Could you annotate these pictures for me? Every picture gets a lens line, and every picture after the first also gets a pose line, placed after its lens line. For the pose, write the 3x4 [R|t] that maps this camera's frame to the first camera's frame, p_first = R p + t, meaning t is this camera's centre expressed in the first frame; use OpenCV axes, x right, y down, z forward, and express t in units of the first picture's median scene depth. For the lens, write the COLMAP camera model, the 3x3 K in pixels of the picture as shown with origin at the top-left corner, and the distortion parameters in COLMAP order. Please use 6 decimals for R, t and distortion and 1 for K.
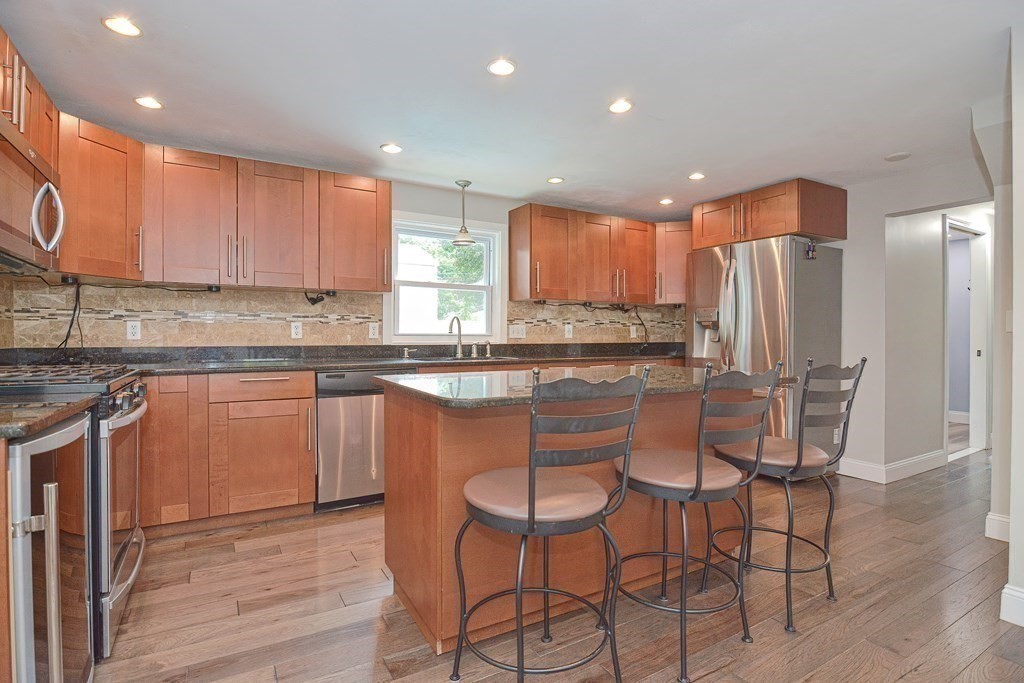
lens RADIAL K [[504.0, 0, 505.4], [0, 504.0, 334.5], [0, 0, 1]] dist [-0.002627, -0.011837]
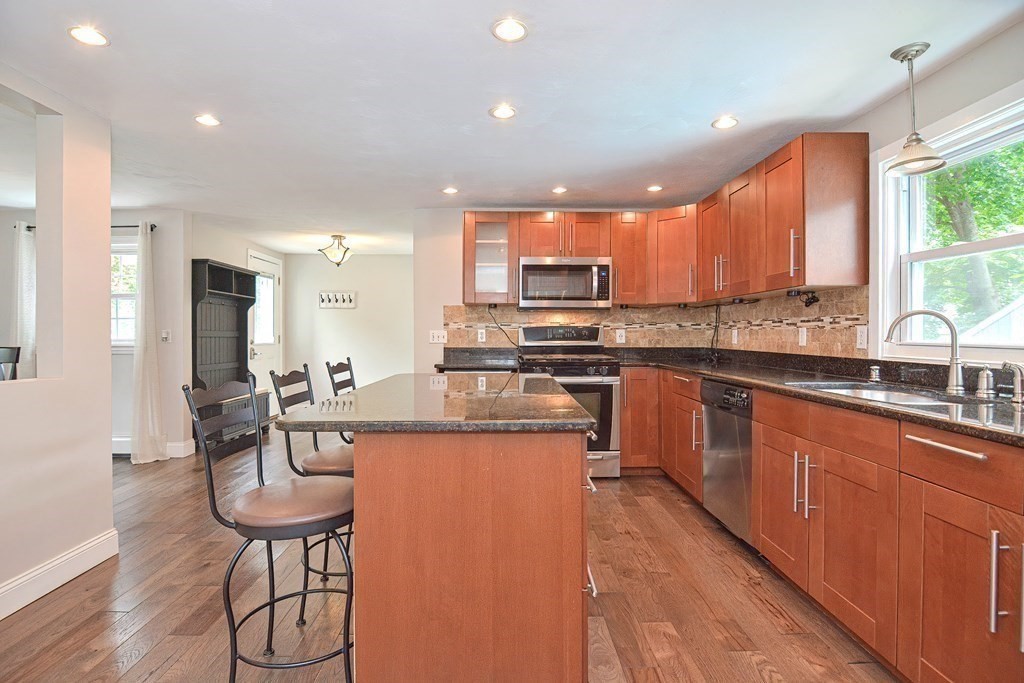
lens RADIAL K [[504.0, 0, 505.4], [0, 504.0, 334.5], [0, 0, 1]] dist [-0.002627, -0.011837]
pose [[-0.492359, 0.003449, -0.870386, 0.592200], [0.004484, 0.999989, 0.001427, -0.015238], [0.870381, -0.003200, -0.492369, 0.940830]]
